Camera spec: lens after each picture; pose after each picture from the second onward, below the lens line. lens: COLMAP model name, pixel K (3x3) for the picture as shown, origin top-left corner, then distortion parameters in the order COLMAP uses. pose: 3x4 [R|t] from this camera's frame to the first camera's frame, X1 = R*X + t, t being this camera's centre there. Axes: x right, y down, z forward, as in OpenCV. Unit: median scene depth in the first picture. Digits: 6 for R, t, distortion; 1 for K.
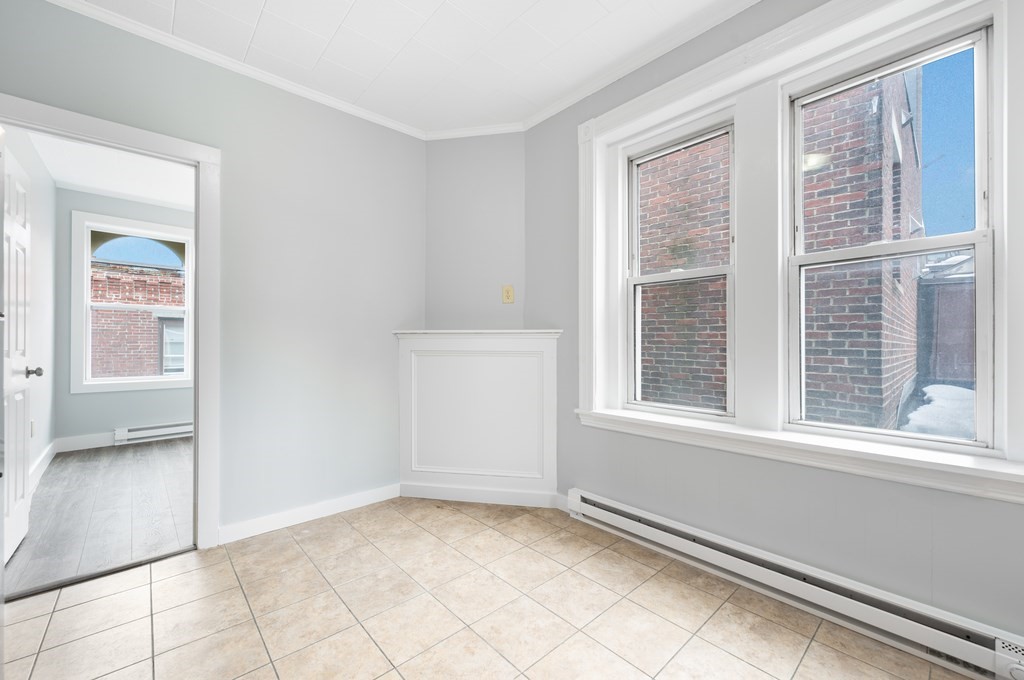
lens RADIAL K [[402.3, 0, 513.0], [0, 402.3, 342.0], [0, 0, 1]] dist [0.001731, 0.000180]
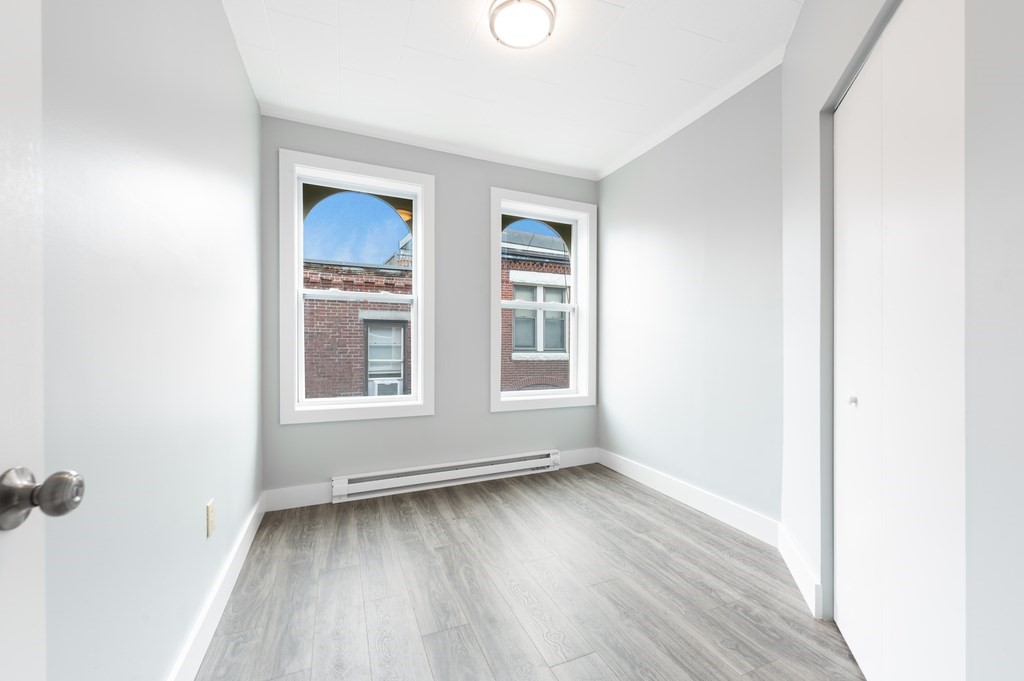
lens RADIAL K [[402.3, 0, 513.0], [0, 402.3, 342.5], [0, 0, 1]] dist [0.001731, 0.000180]
pose [[0.941774, -0.008676, -0.336133, -0.476130], [0.007113, 0.999957, -0.005881, 0.001435], [0.336170, 0.003147, 0.941796, 0.468128]]
